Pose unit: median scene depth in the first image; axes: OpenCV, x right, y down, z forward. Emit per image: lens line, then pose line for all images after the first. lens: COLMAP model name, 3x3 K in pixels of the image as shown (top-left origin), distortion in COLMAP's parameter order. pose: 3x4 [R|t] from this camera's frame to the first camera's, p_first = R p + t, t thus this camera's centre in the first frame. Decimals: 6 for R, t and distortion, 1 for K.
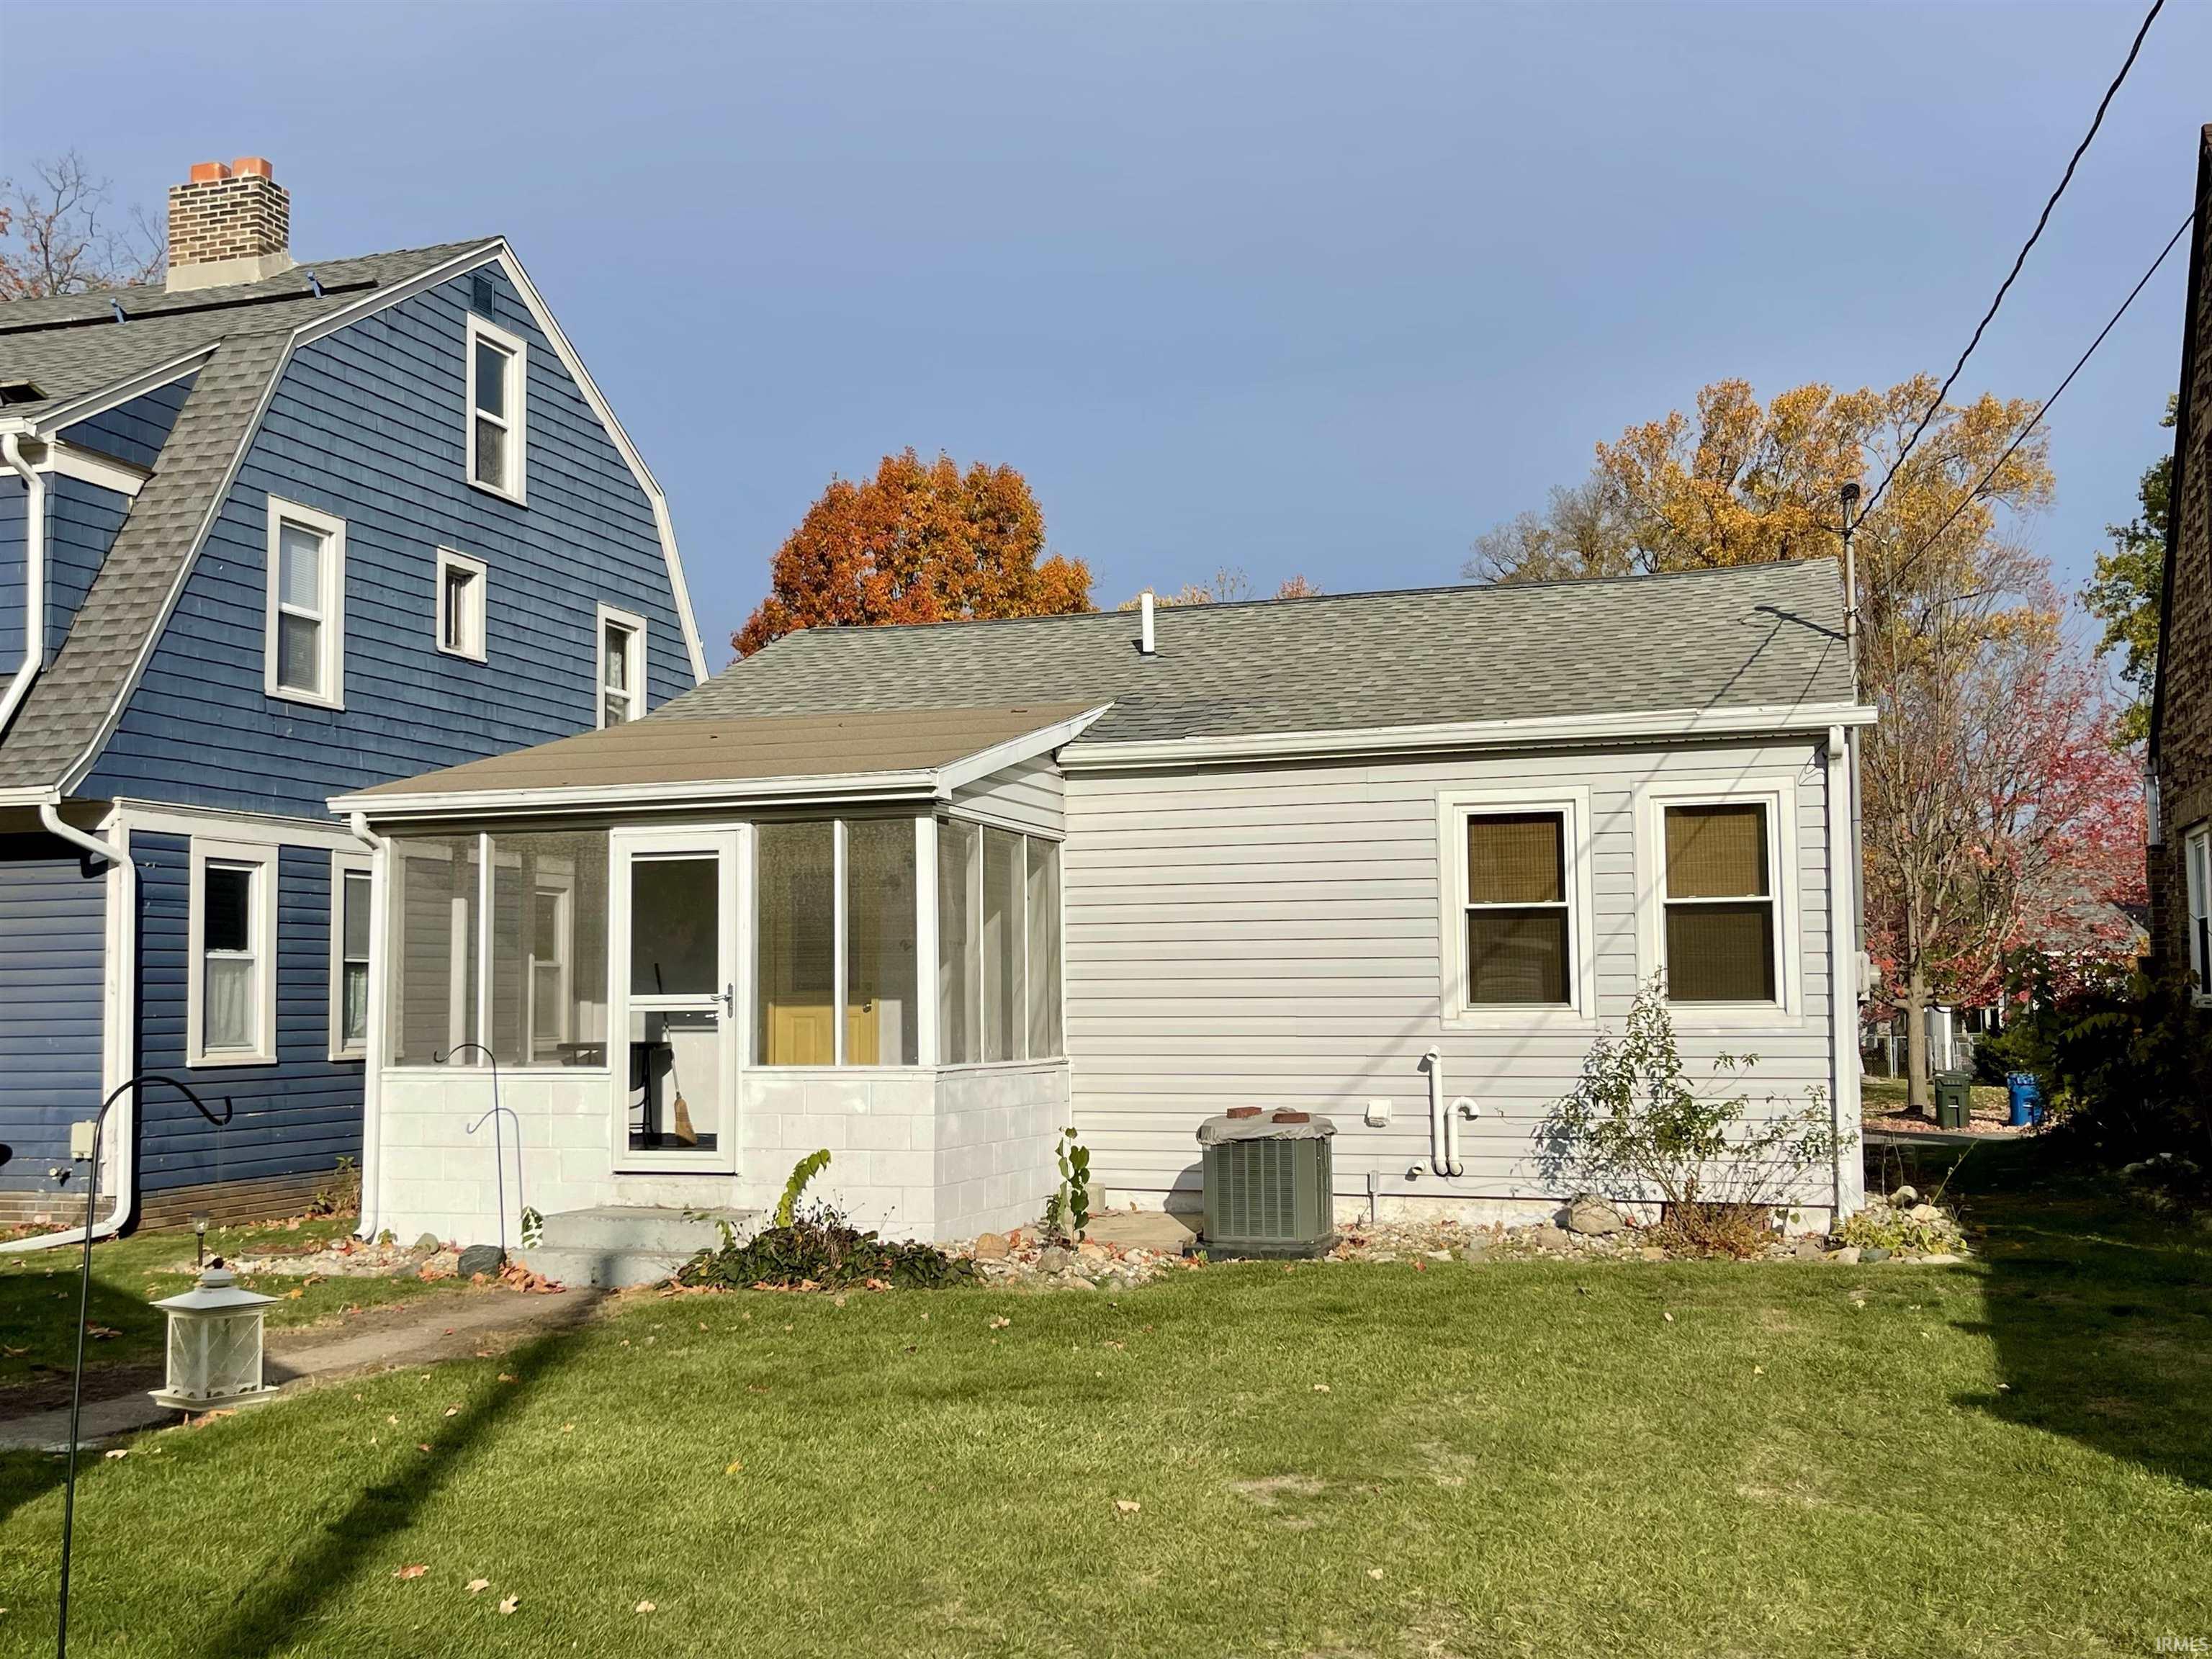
lens RADIAL K [[2078.4, 0, 1094.0], [0, 2078.4, 839.3], [0, 0, 1]] dist [0.074091, 0.000000]
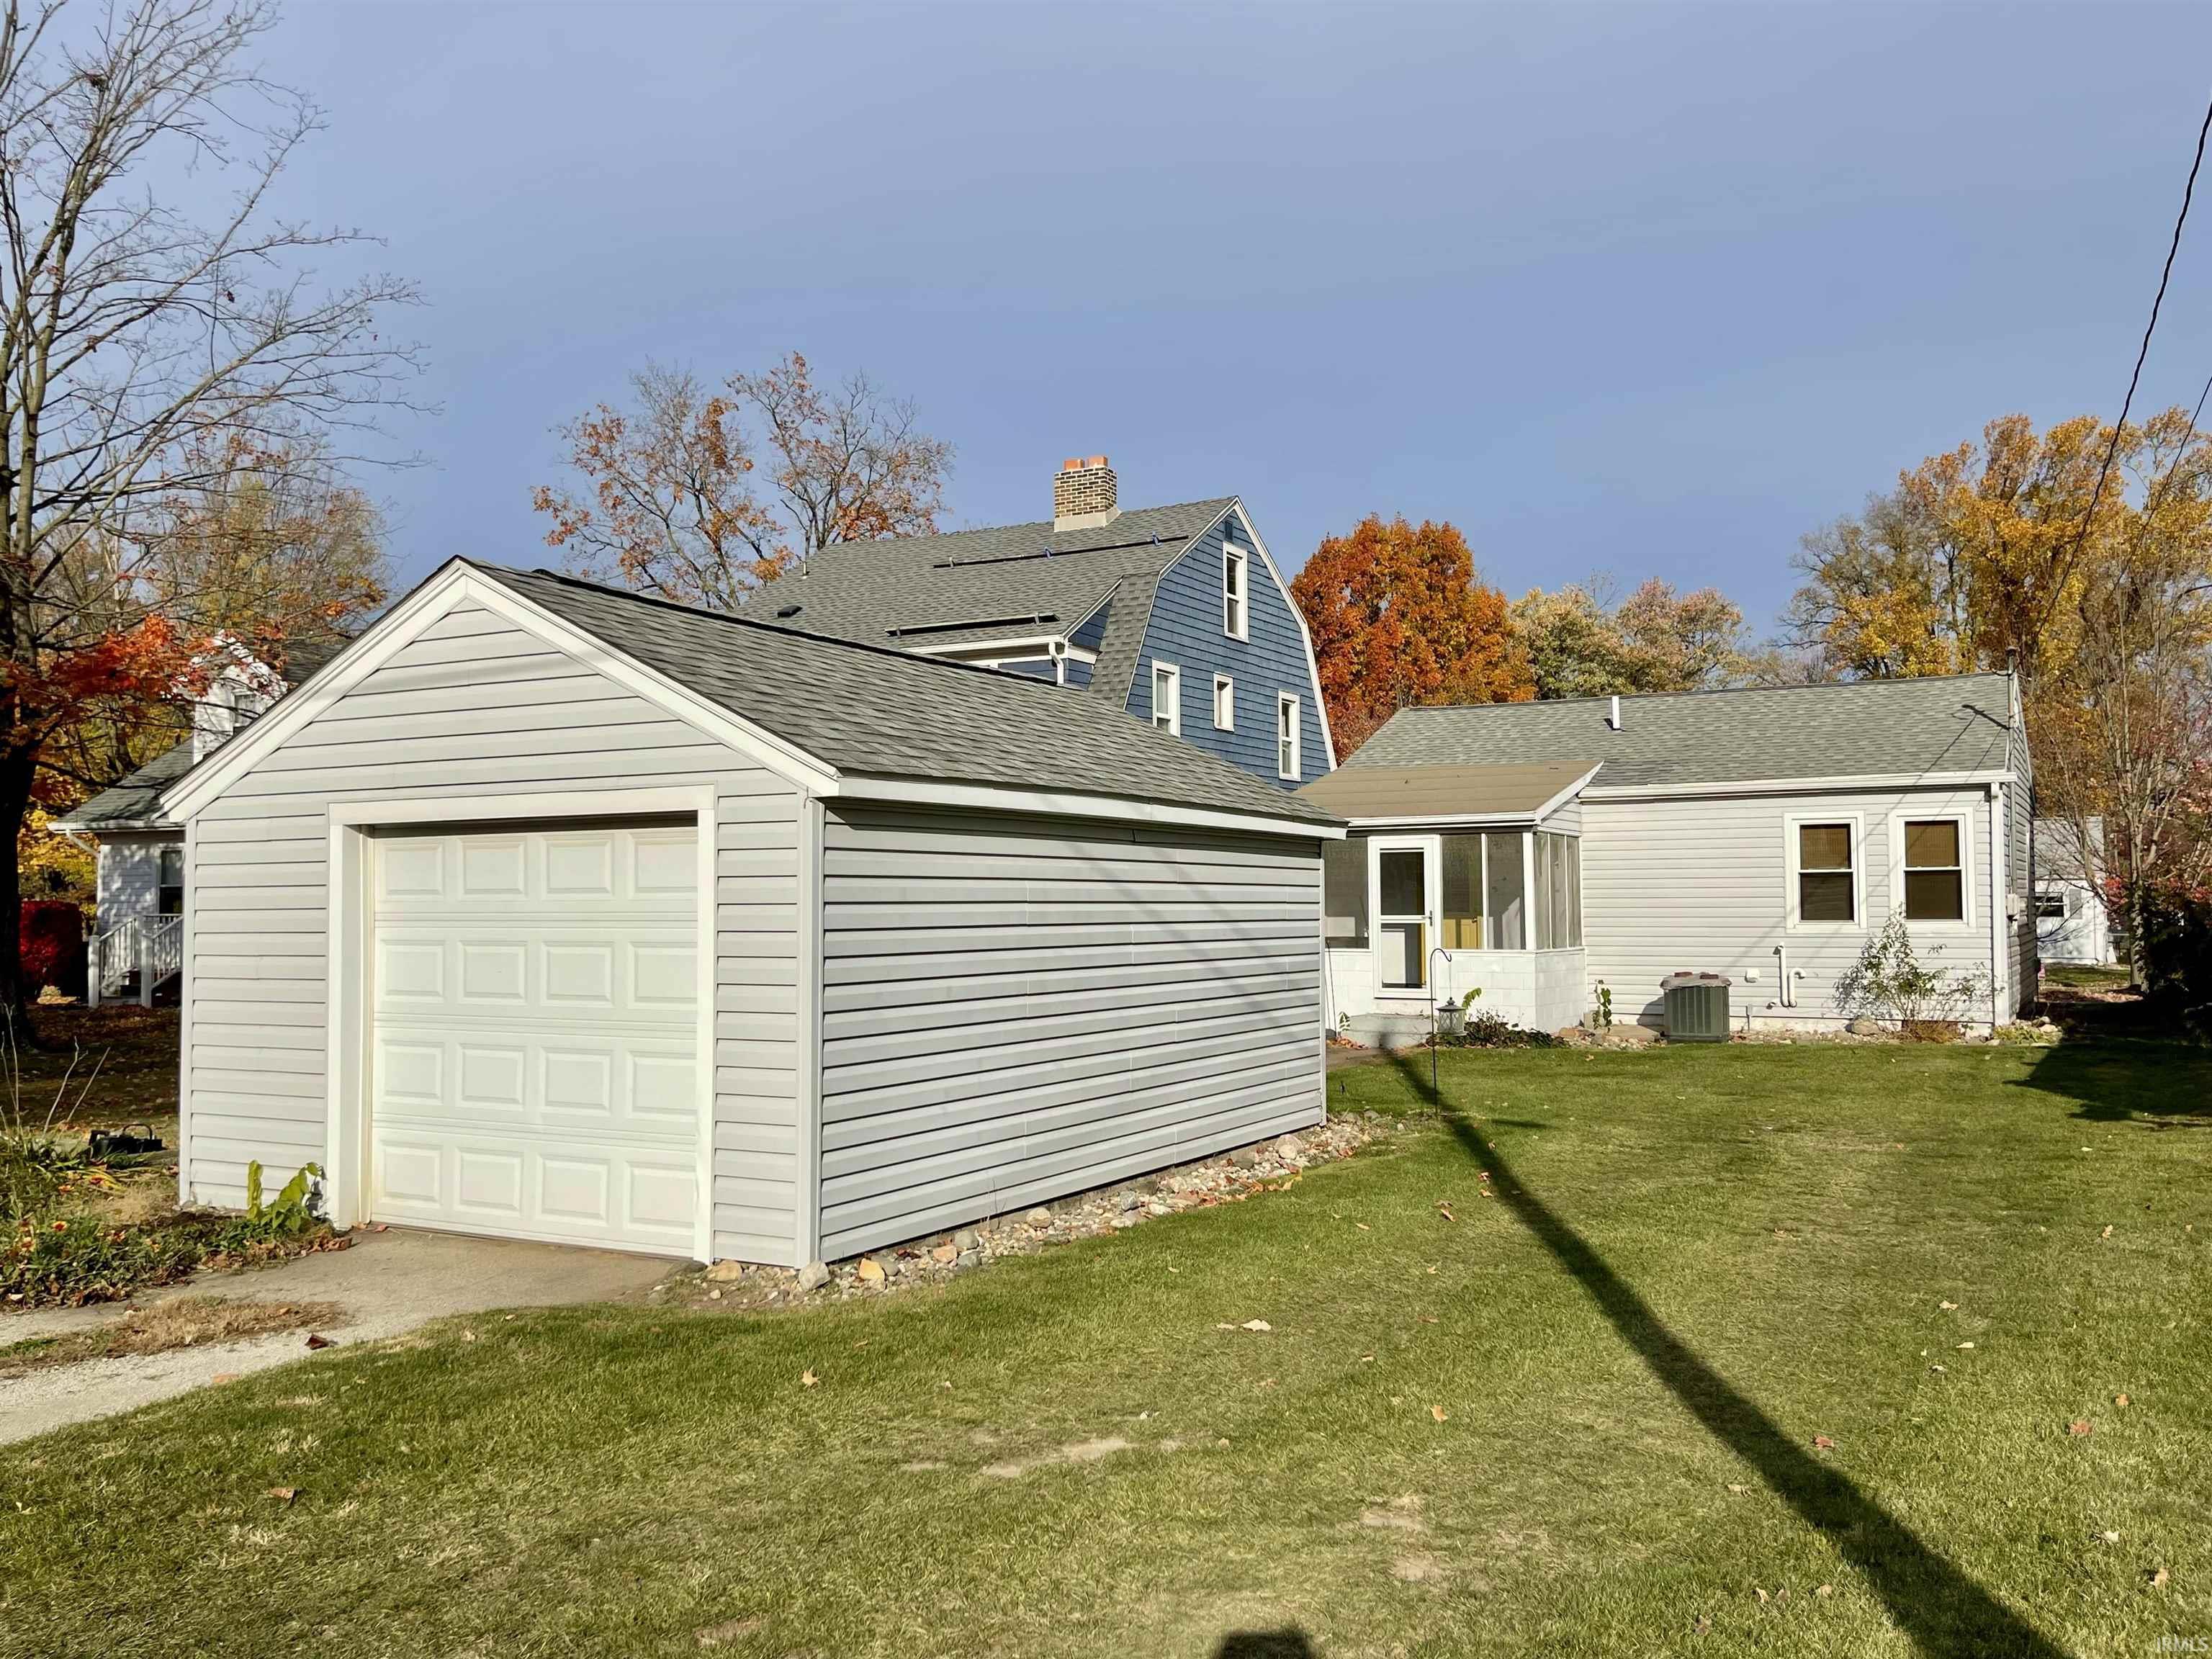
lens RADIAL K [[1751.1, 0, 1108.4], [0, 1751.1, 831.9], [0, 0, 1]] dist [0.003340, 0.012301]
pose [[0.981064, -0.007316, -0.193547, -0.131172], [0.014819, 0.999193, 0.037343, -0.071466], [0.193118, -0.039504, 0.980380, -0.698605]]
